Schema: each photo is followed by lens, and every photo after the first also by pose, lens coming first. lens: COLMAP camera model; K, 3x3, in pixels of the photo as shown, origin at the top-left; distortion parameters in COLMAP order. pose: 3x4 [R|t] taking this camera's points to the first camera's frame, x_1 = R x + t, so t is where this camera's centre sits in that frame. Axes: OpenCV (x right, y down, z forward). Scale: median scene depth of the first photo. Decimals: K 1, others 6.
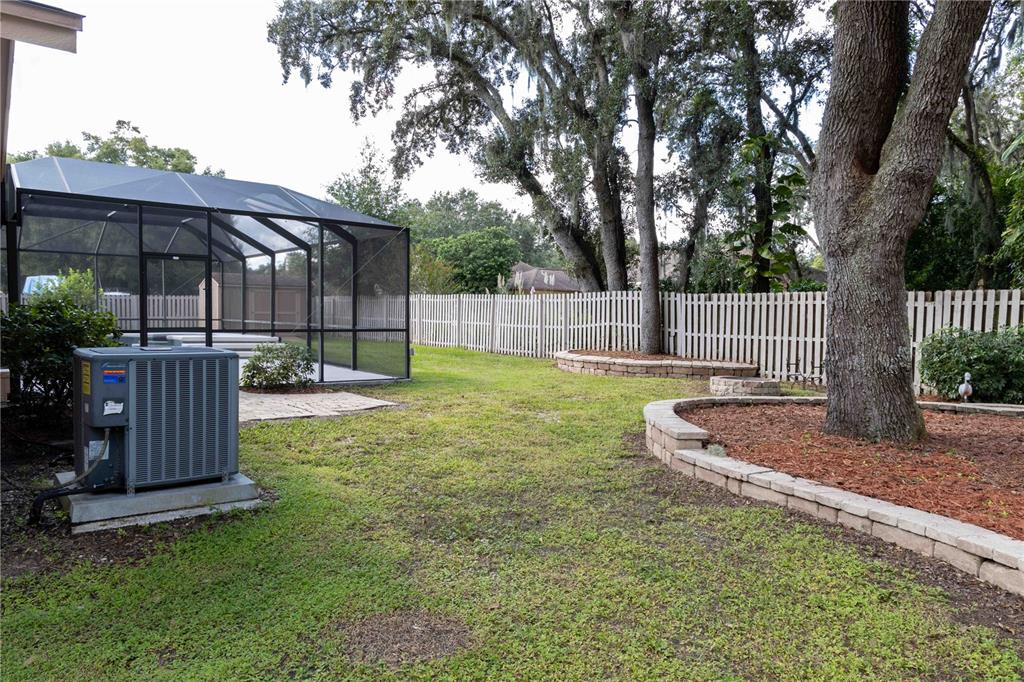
lens RADIAL K [[716.3, 0, 512.0], [0, 716.3, 341.0], [0, 0, 1]] dist [-0.001797, 0.002676]
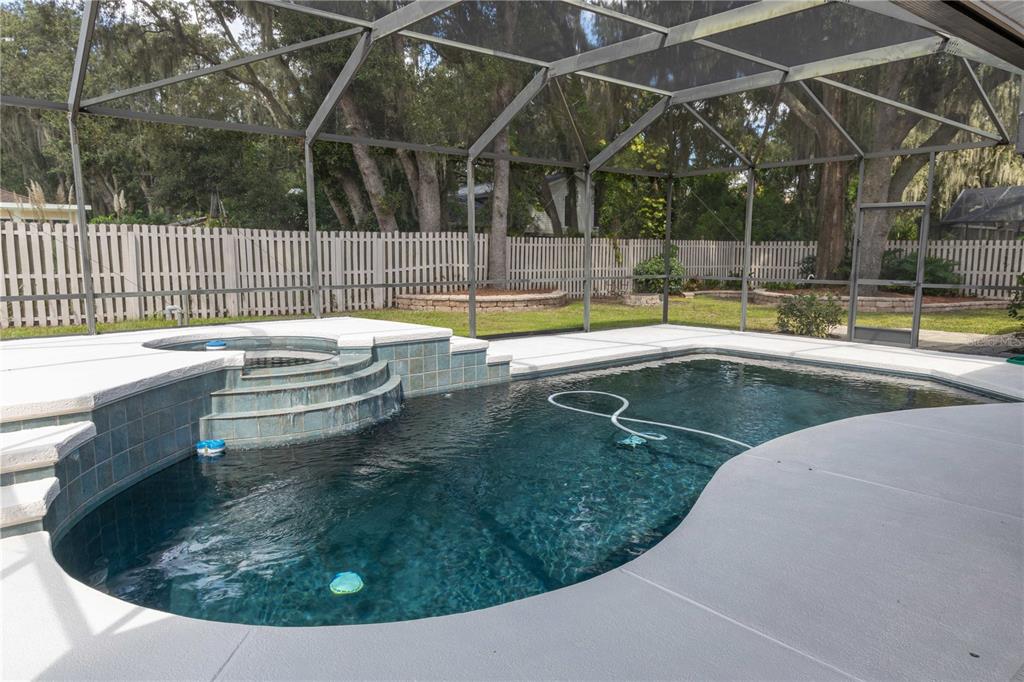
lens RADIAL K [[716.3, 0, 512.0], [0, 716.3, 341.0], [0, 0, 1]] dist [-0.001797, 0.002676]
pose [[-0.048826, -0.142616, 0.988573, -1.047615], [0.036283, 0.988847, 0.144448, -0.073201], [-0.998148, 0.042922, -0.043107, 1.156123]]
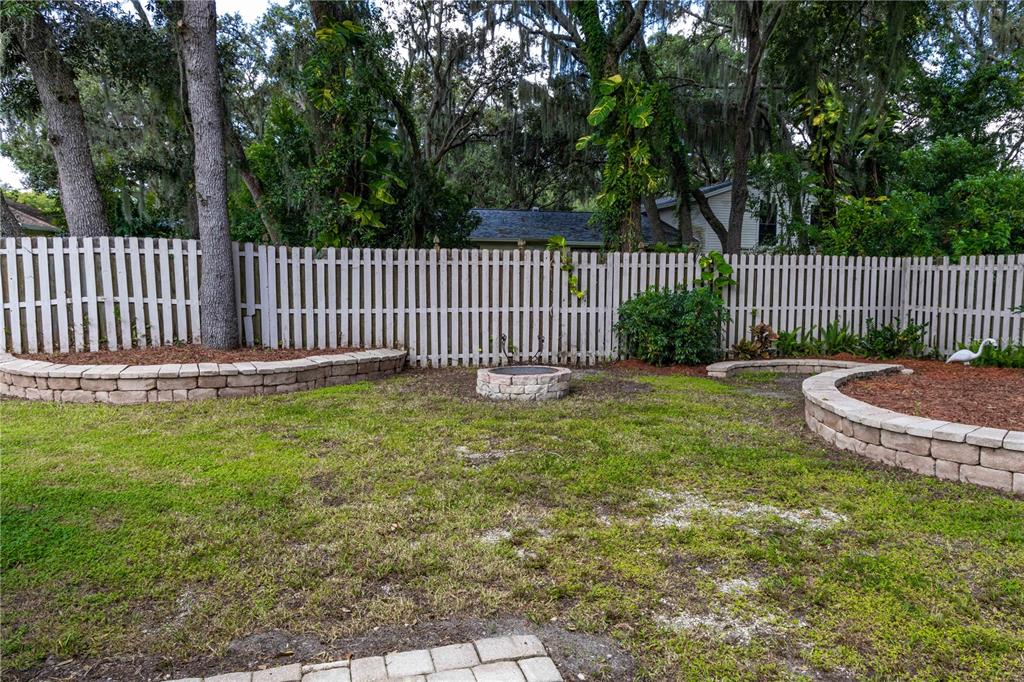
lens RADIAL K [[716.3, 0, 512.0], [0, 716.3, 341.0], [0, 0, 1]] dist [-0.001797, 0.002676]
pose [[0.371817, -0.097119, 0.923212, -0.287398], [0.037664, 0.995272, 0.089531, -0.035207], [-0.927542, 0.001482, 0.373717, 0.631244]]
